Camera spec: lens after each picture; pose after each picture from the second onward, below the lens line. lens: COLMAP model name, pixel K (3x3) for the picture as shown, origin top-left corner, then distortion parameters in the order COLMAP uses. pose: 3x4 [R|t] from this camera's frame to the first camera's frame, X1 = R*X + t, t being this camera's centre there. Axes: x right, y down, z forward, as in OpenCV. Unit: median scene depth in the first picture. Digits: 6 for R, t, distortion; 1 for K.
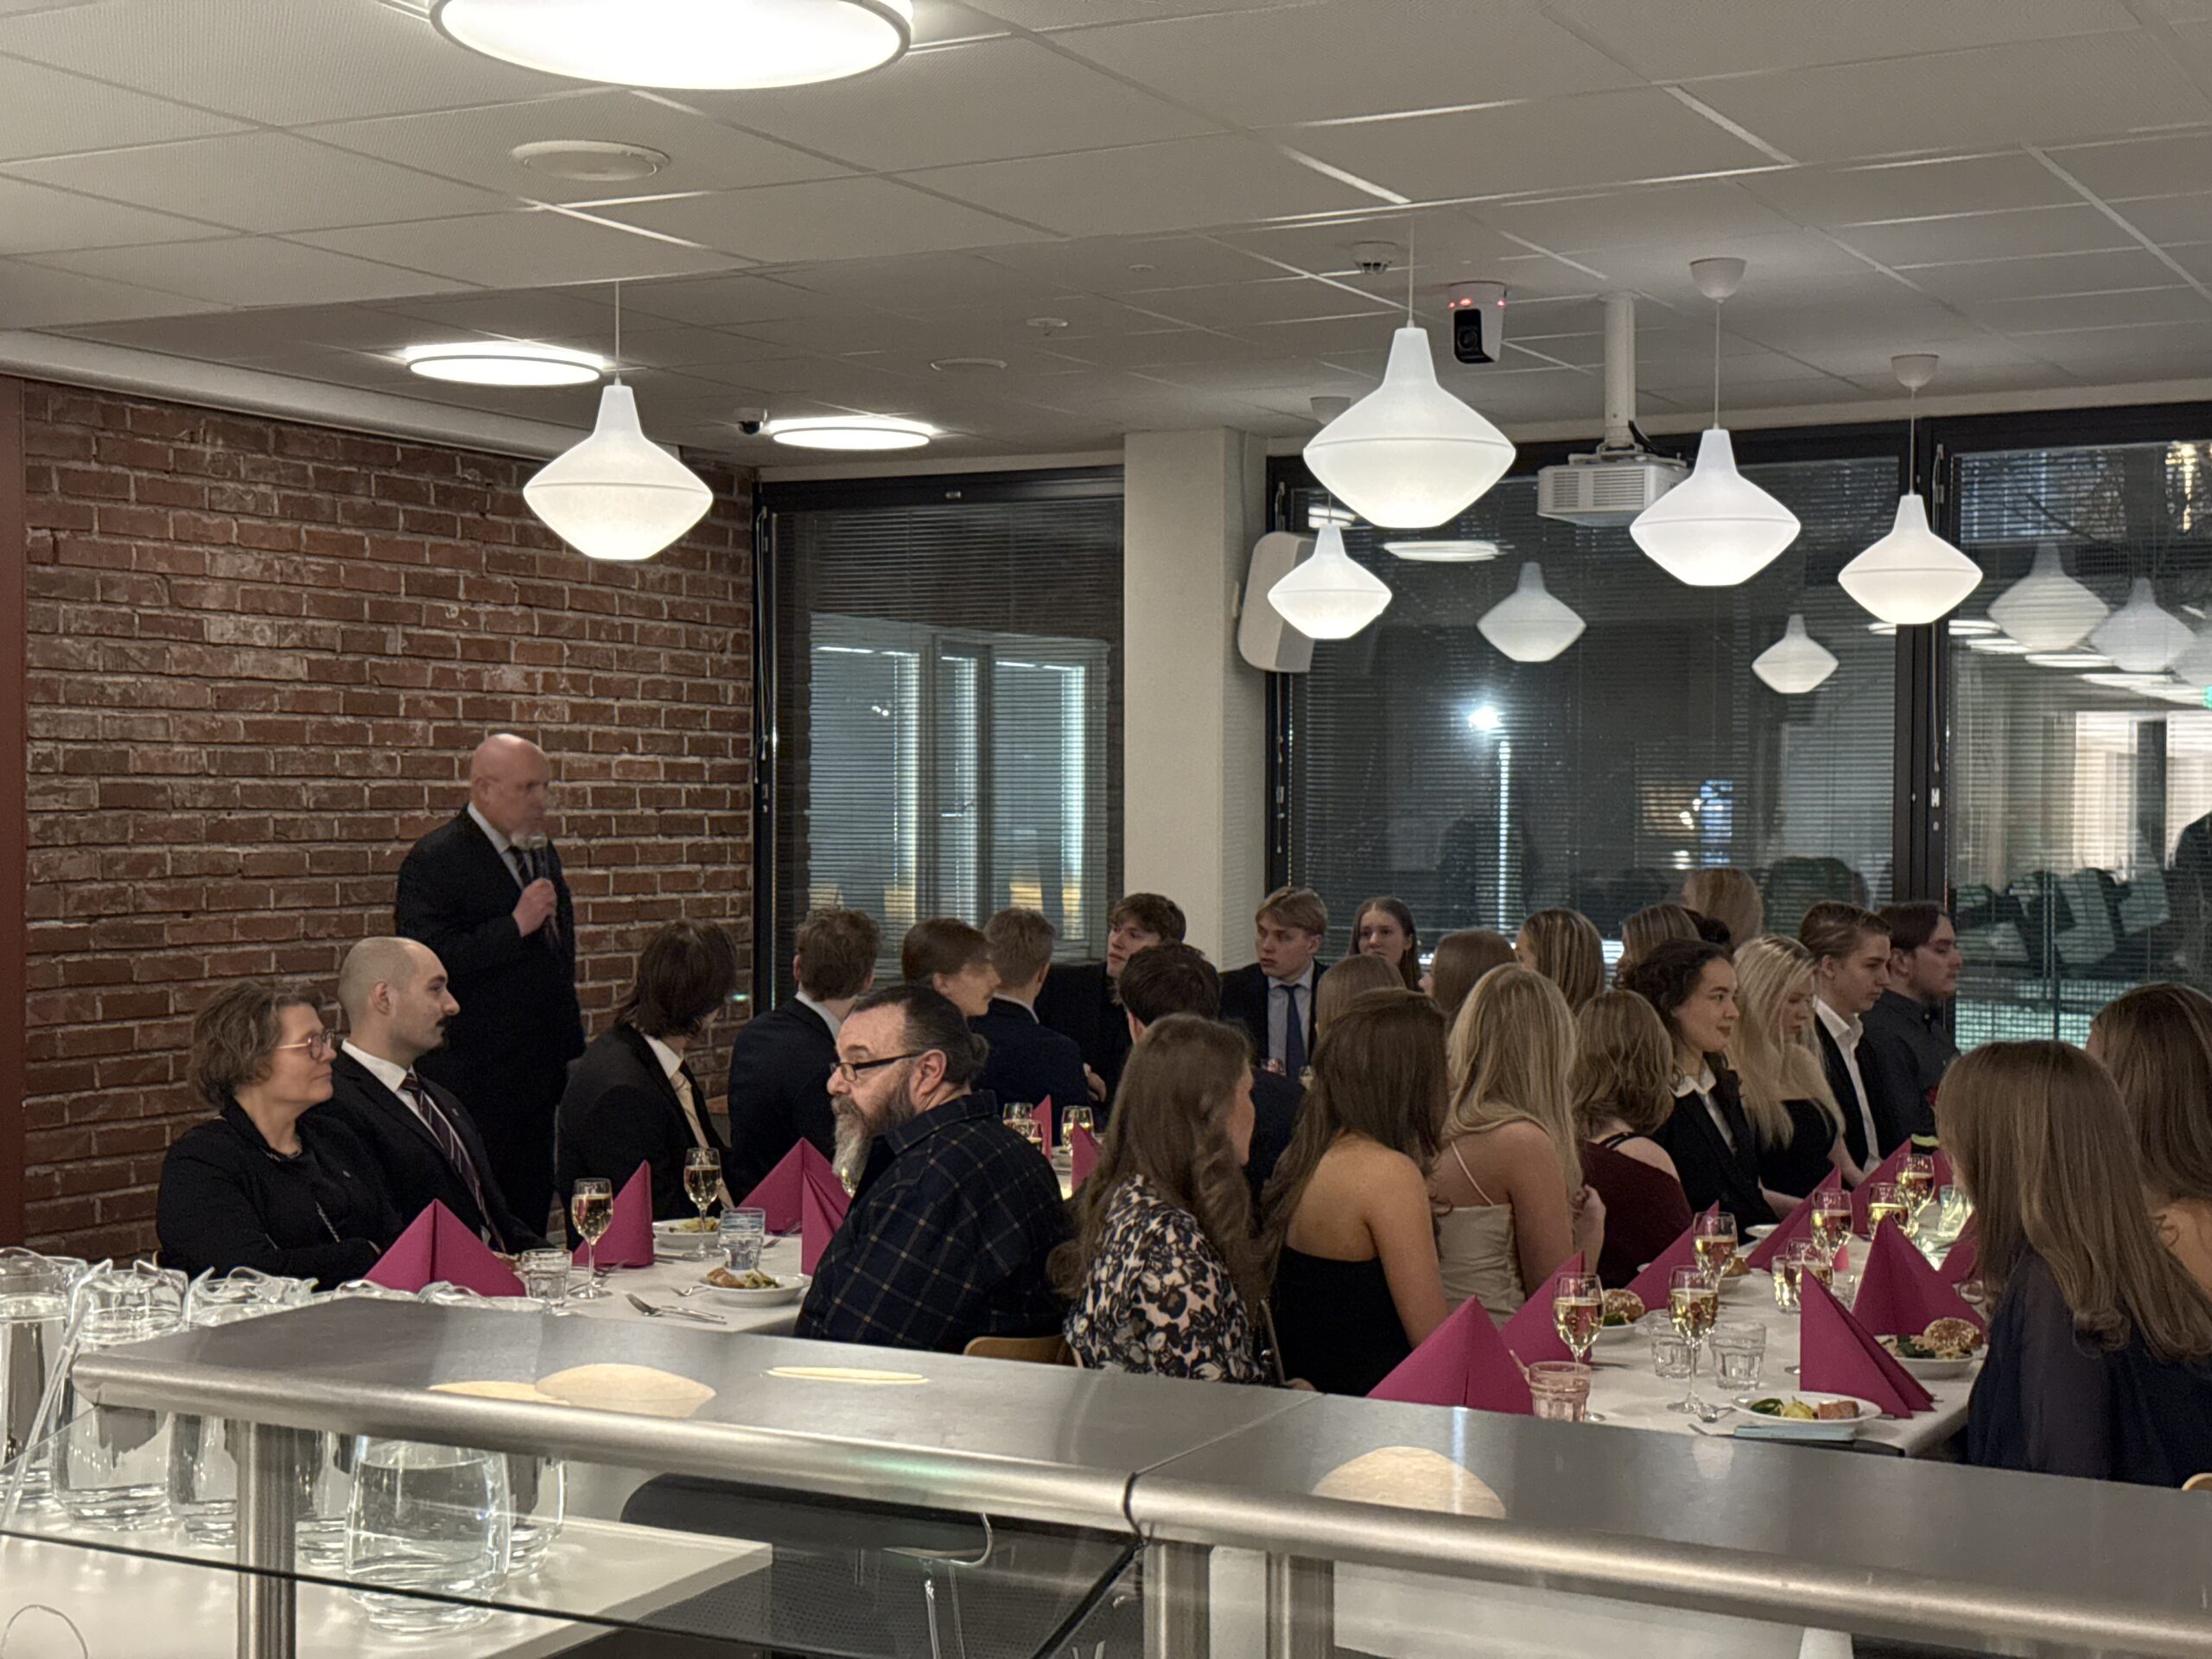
lens RADIAL K [[3099.2, 0, 1146.4], [0, 3099.2, 861.6], [0, 0, 1]] dist [0.129760, 0.000000]
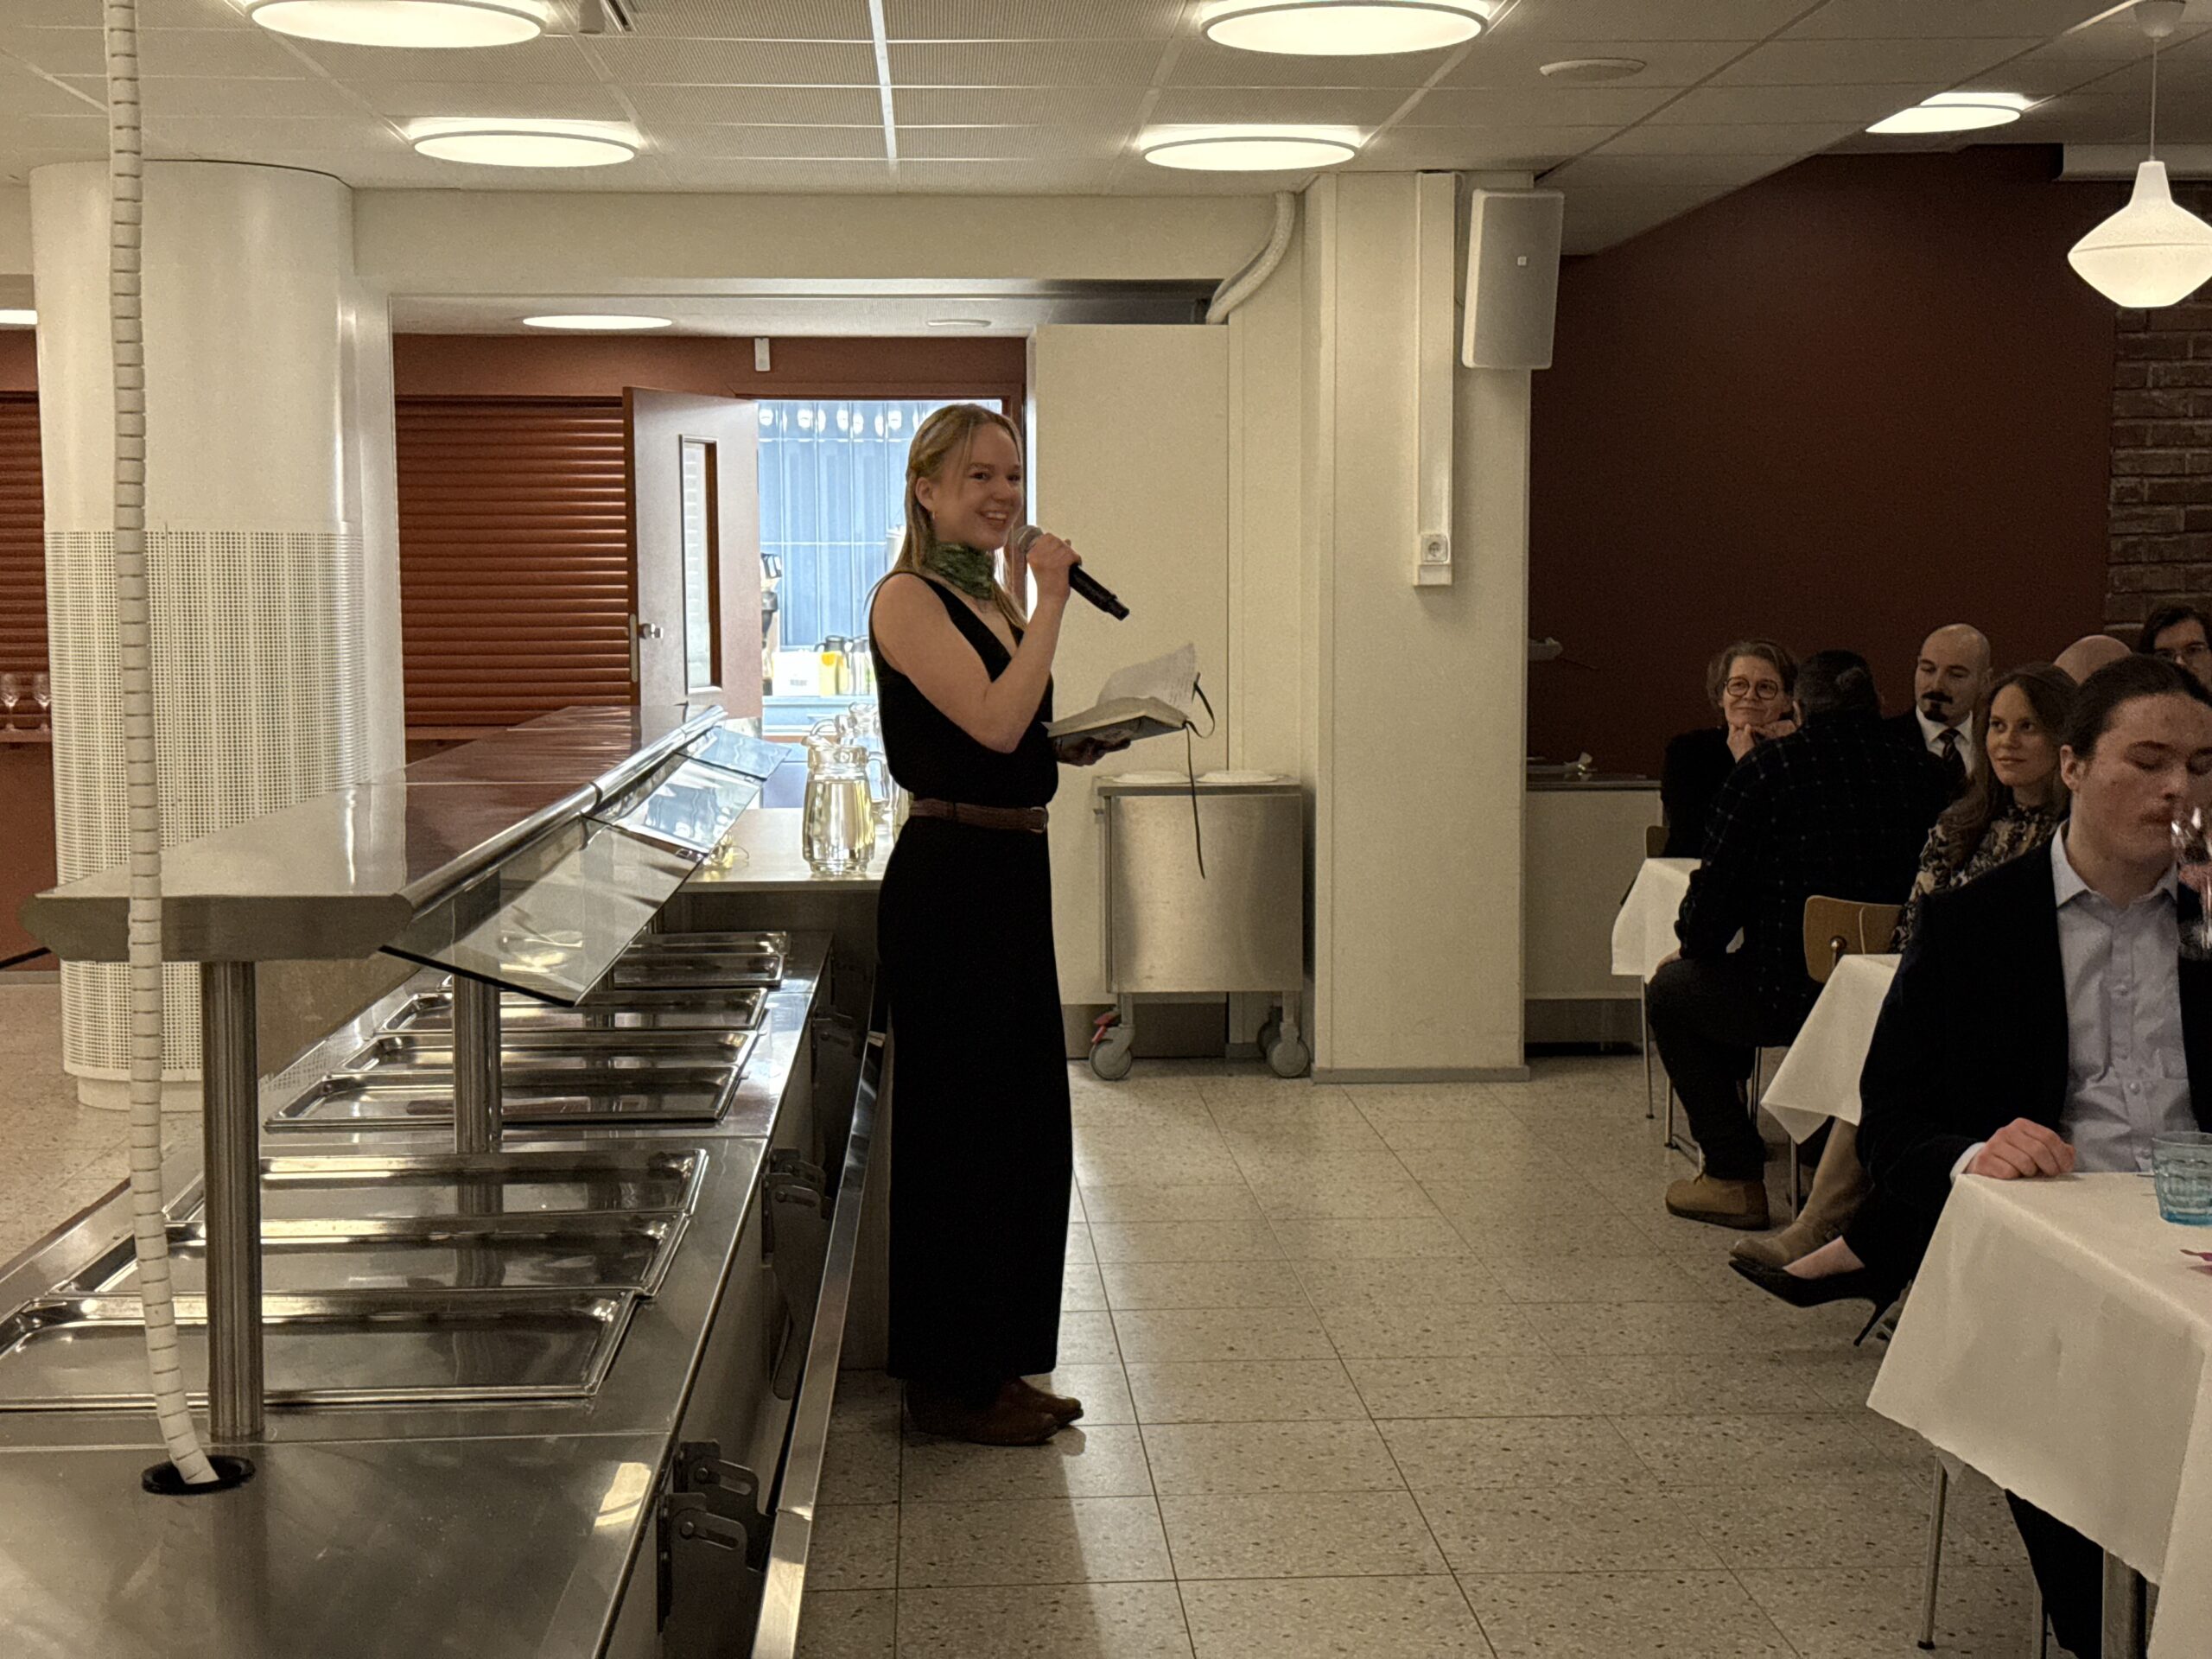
lens RADIAL K [[3099.2, 0, 1108.5], [0, 3099.2, 851.5], [0, 0, 1]] dist [0.129760, 0.000000]
pose [[0.506858, 0.072330, -0.858990, 0.495027], [-0.010083, 0.996903, 0.077993, 0.015181], [0.861971, -0.030870, 0.506017, 0.024492]]
